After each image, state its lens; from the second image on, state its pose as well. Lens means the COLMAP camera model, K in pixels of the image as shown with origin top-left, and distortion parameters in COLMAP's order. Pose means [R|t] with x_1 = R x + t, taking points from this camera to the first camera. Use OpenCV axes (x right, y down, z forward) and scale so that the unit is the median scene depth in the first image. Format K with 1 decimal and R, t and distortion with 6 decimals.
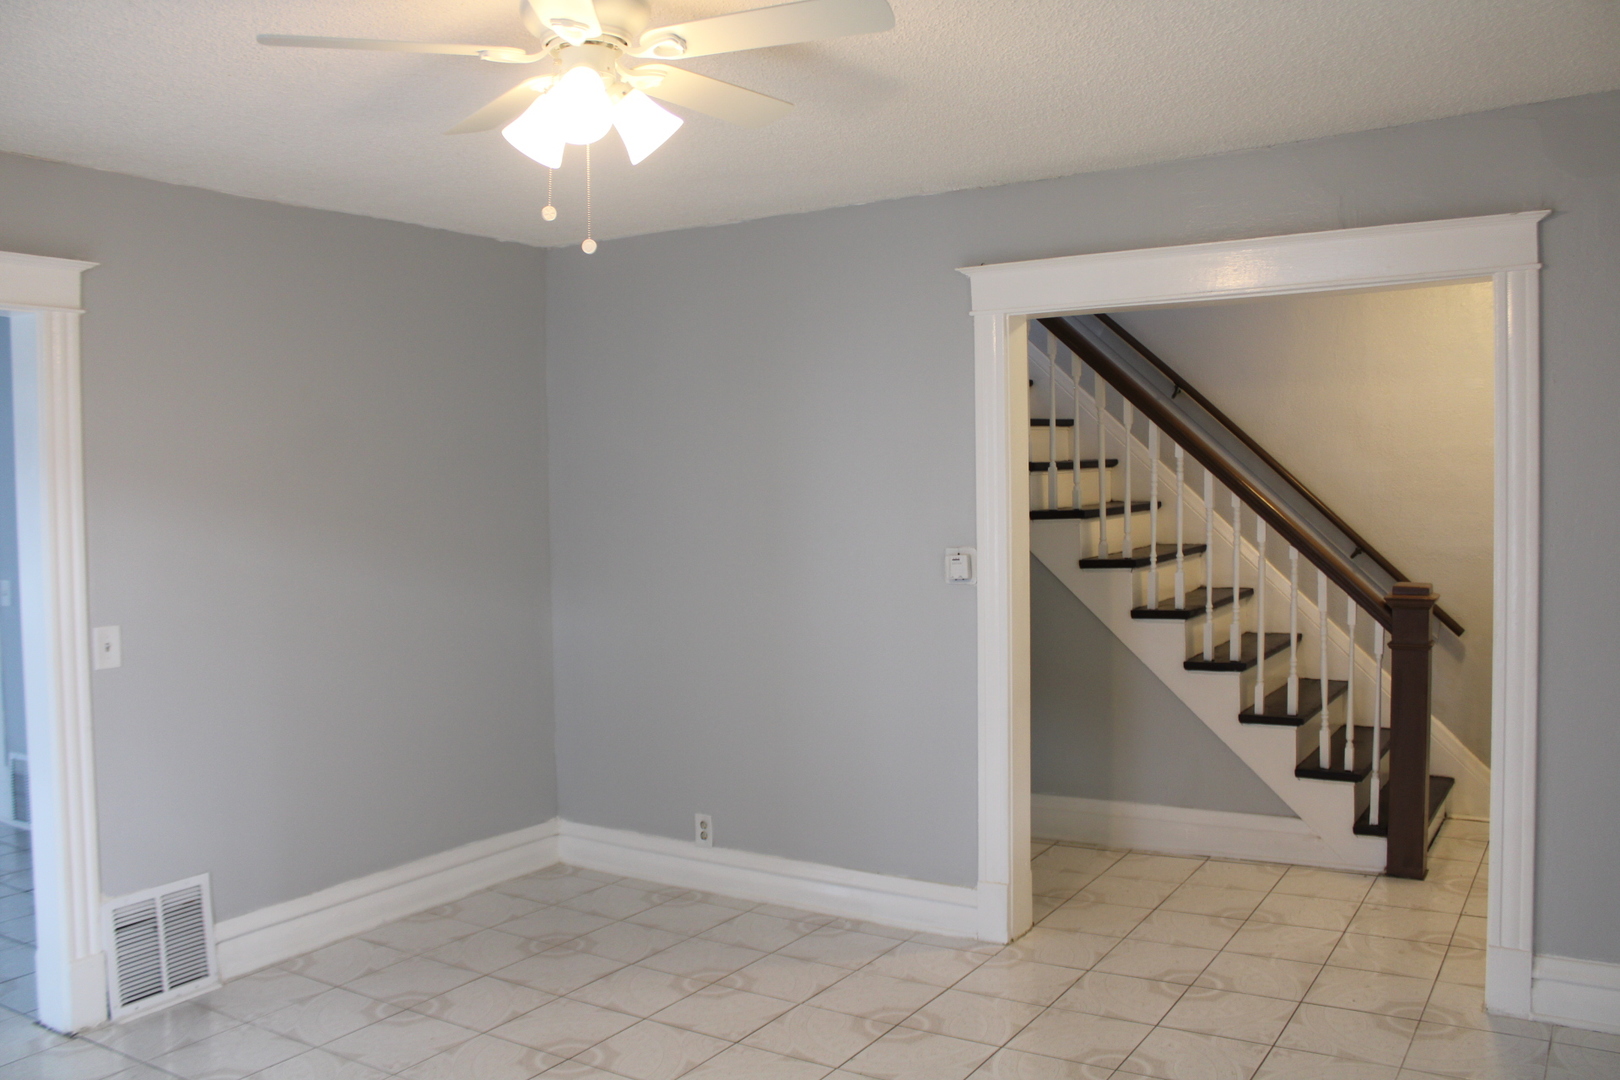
lens RADIAL K [[1360.1, 0, 814.4], [0, 1360.1, 523.6], [0, 0, 1]] dist [-0.145347, 0.117016]
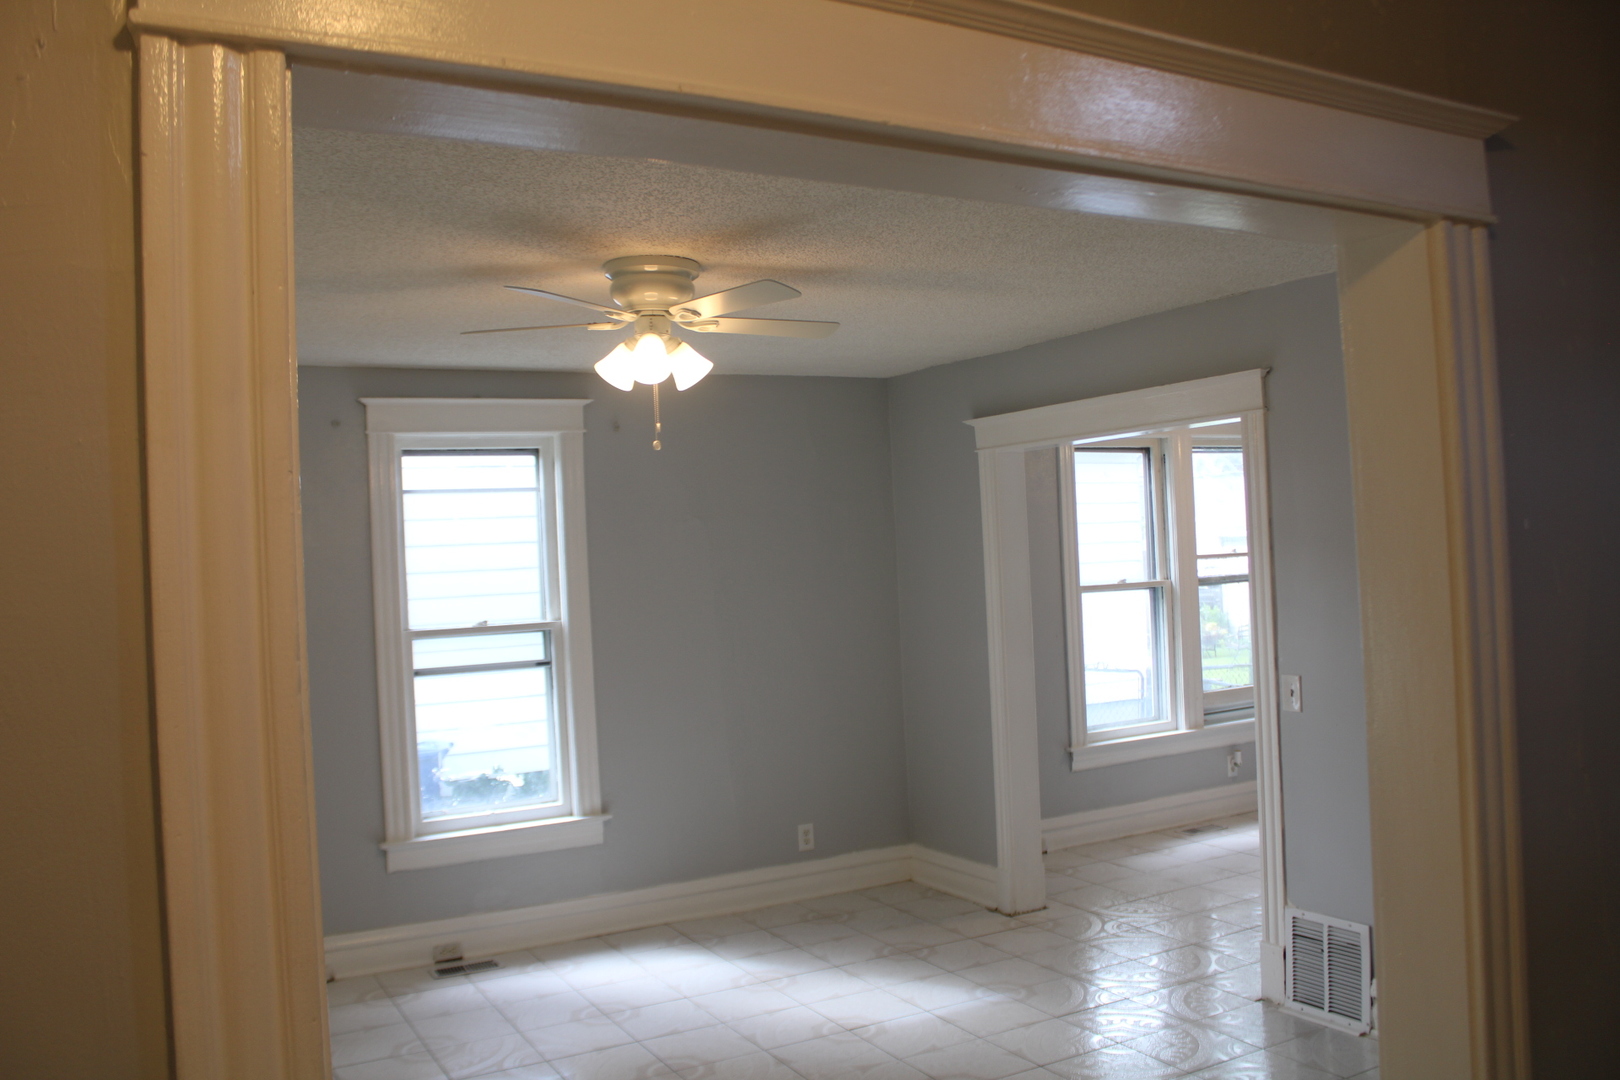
lens RADIAL K [[1360.1, 0, 814.4], [0, 1360.1, 523.6], [0, 0, 1]] dist [-0.145347, 0.117016]
pose [[-0.472918, 0.009236, -0.881058, 0.697801], [0.017024, 0.999854, 0.001344, -0.064218], [0.880942, -0.014364, -0.473006, 1.176829]]
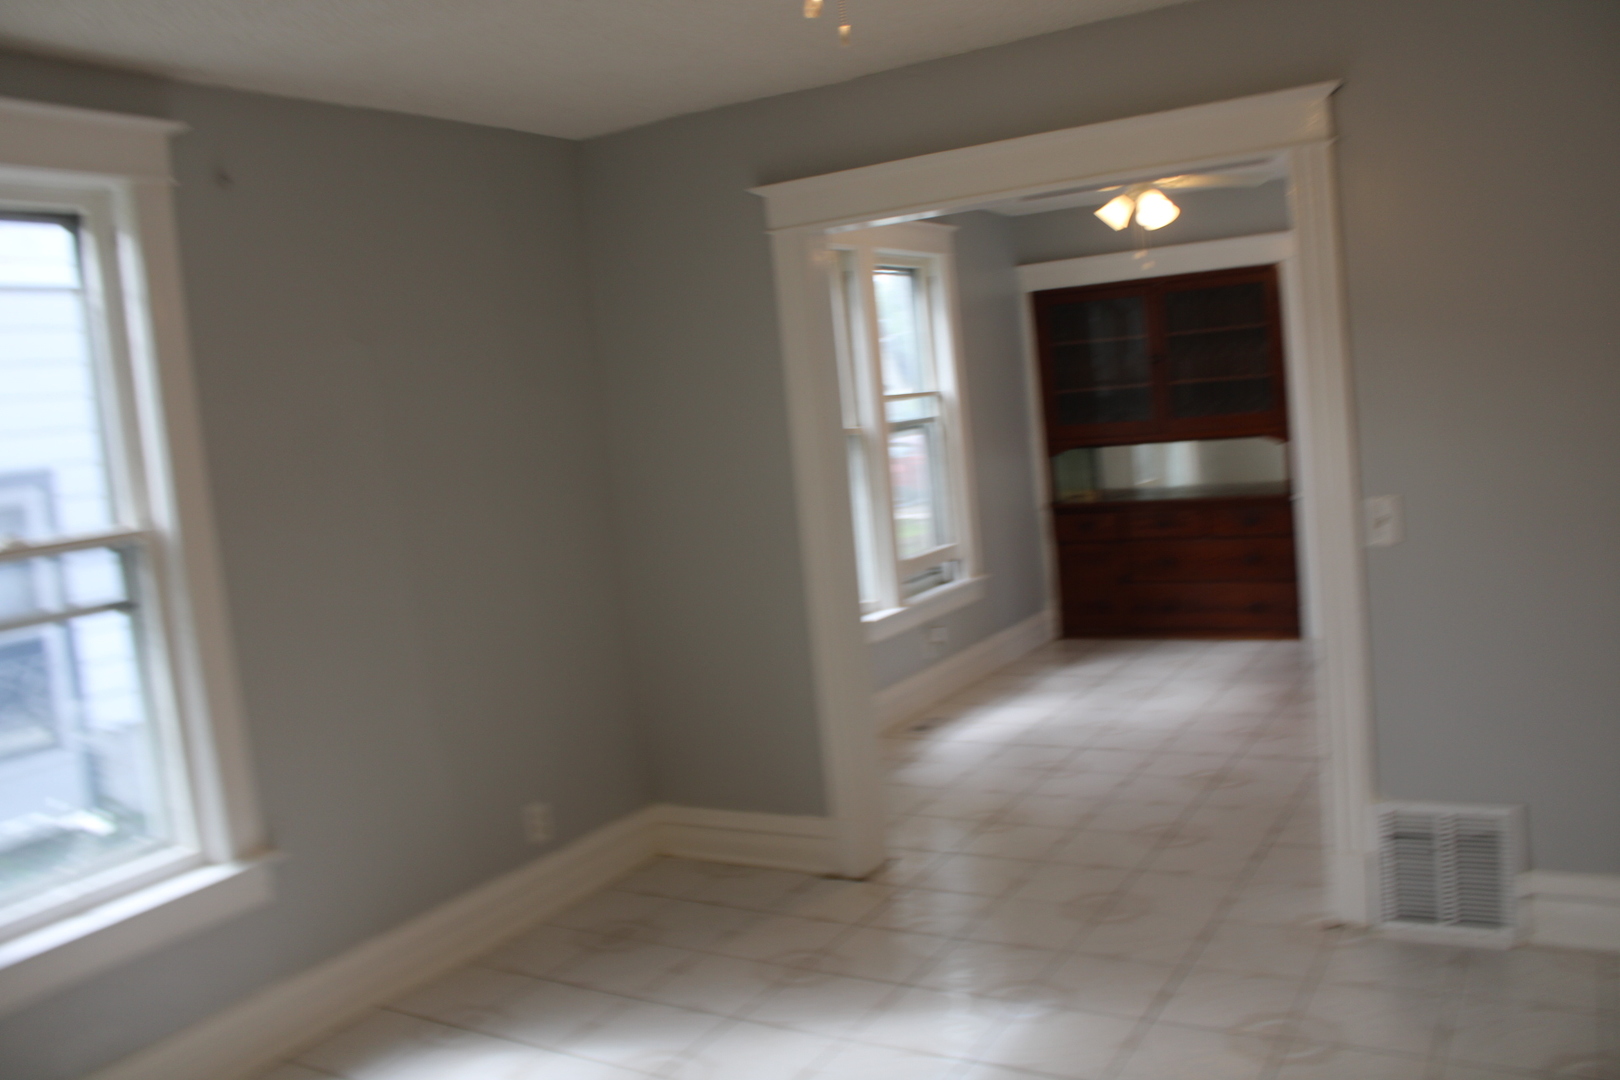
lens RADIAL K [[1360.1, 0, 814.4], [0, 1360.1, 523.6], [0, 0, 1]] dist [-0.145347, 0.117016]
pose [[0.037894, 0.091973, -0.995040, 0.327396], [0.061767, 0.993636, 0.094195, -0.010704], [0.997371, -0.065030, 0.031972, 0.588298]]
